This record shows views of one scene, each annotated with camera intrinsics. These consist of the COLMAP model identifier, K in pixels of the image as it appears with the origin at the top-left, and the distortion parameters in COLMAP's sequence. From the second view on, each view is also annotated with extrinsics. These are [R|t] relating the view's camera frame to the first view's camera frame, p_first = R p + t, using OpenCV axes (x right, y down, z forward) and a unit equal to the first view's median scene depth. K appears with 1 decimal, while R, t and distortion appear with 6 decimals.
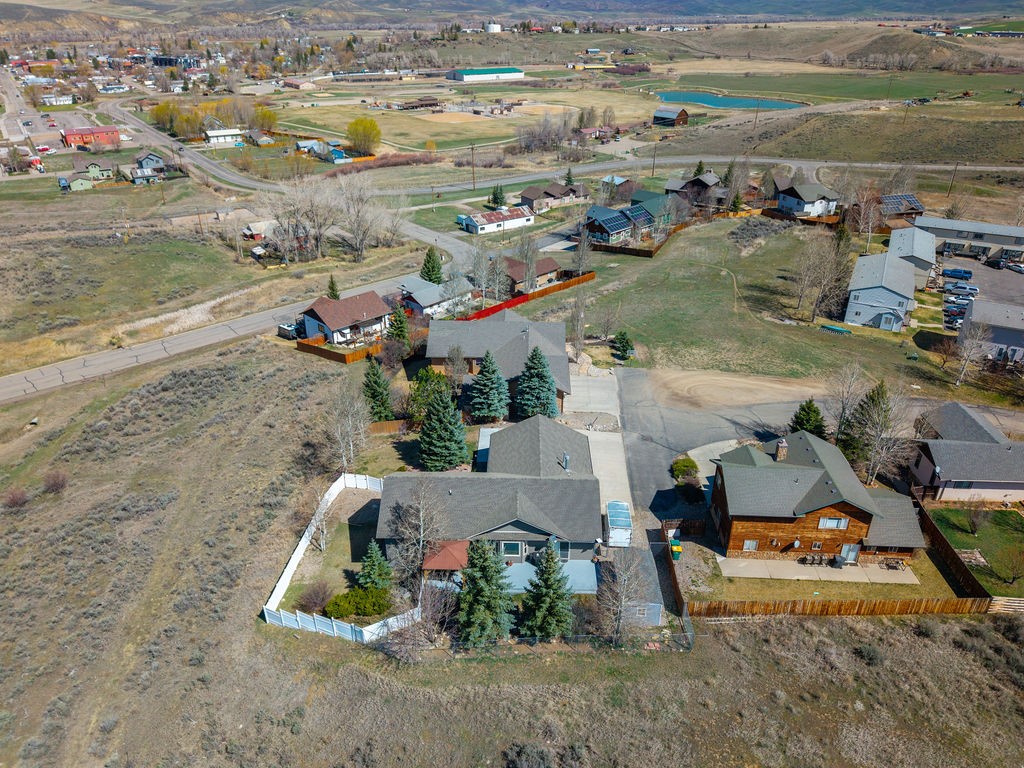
lens RADIAL K [[709.6, 0, 512.0], [0, 709.6, 384.0], [0, 0, 1]] dist [0.000344, -0.000269]
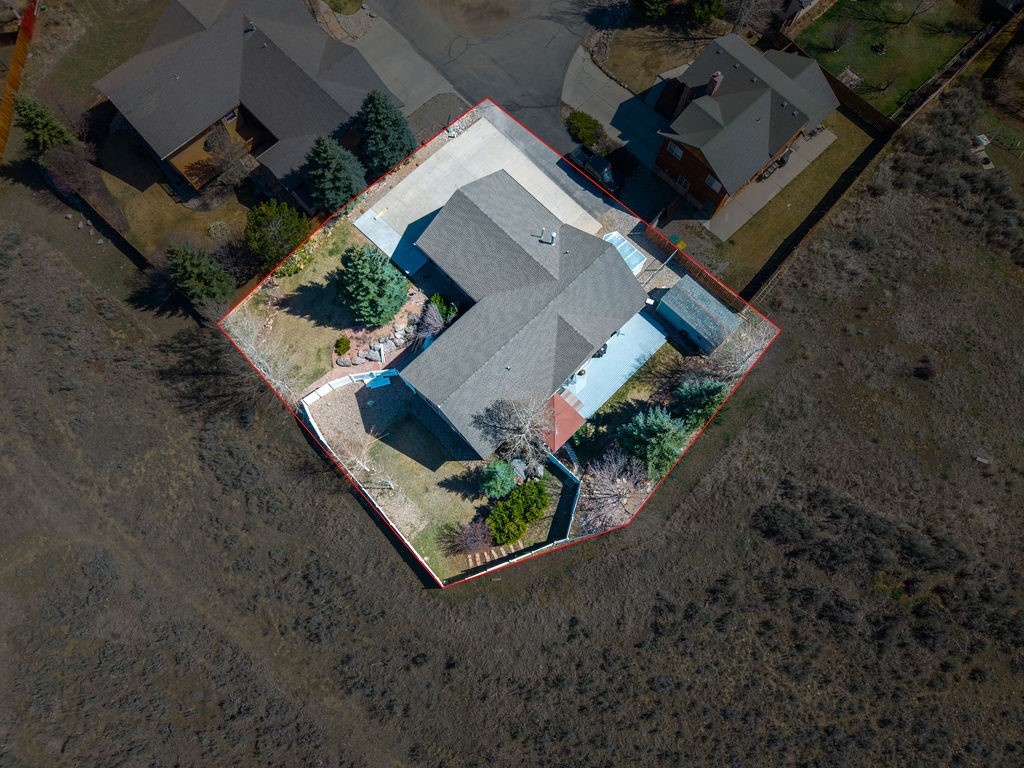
lens RADIAL K [[676.5, 0, 512.0], [0, 676.5, 384.0], [0, 0, 1]] dist [0.004463, 0.001804]
pose [[0.692755, -0.687052, 0.219204, -0.048590], [0.314262, 0.561173, 0.765718, -0.081251], [-0.649099, -0.461568, 0.604670, 0.083425]]
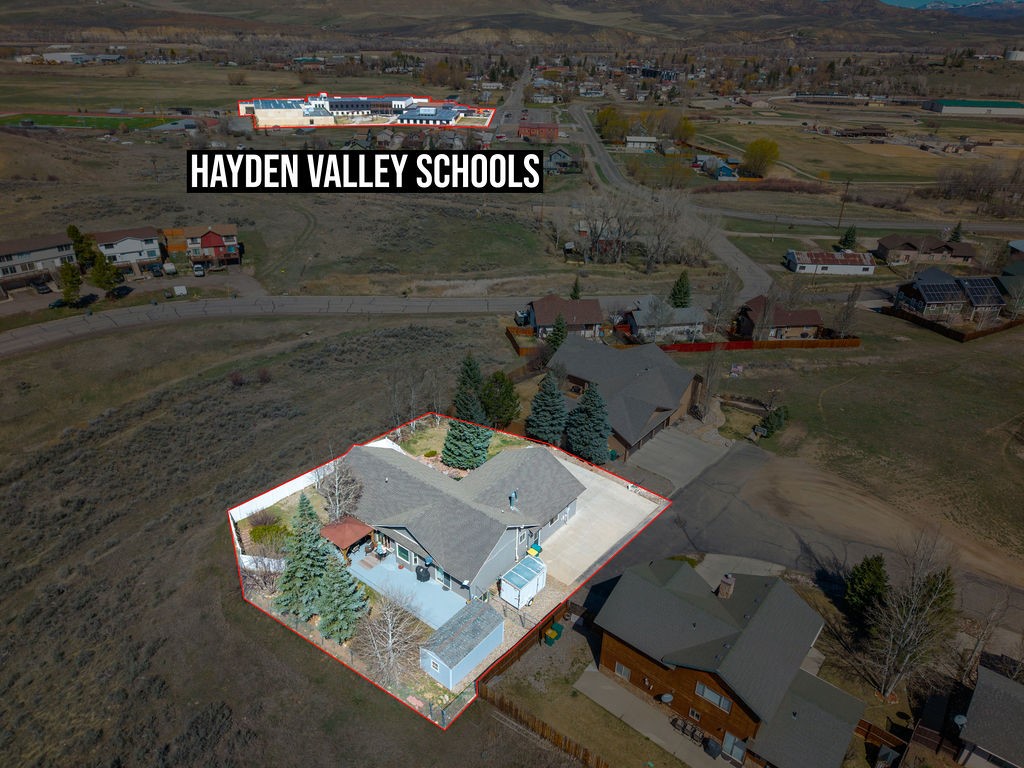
lens RADIAL K [[676.5, 0, 512.0], [0, 676.5, 384.0], [0, 0, 1]] dist [0.004463, 0.001804]
pose [[0.805284, 0.292885, -0.515496, 0.093350], [-0.294321, 0.952246, 0.081256, -0.021055], [0.514678, 0.086287, 0.853031, 0.037835]]
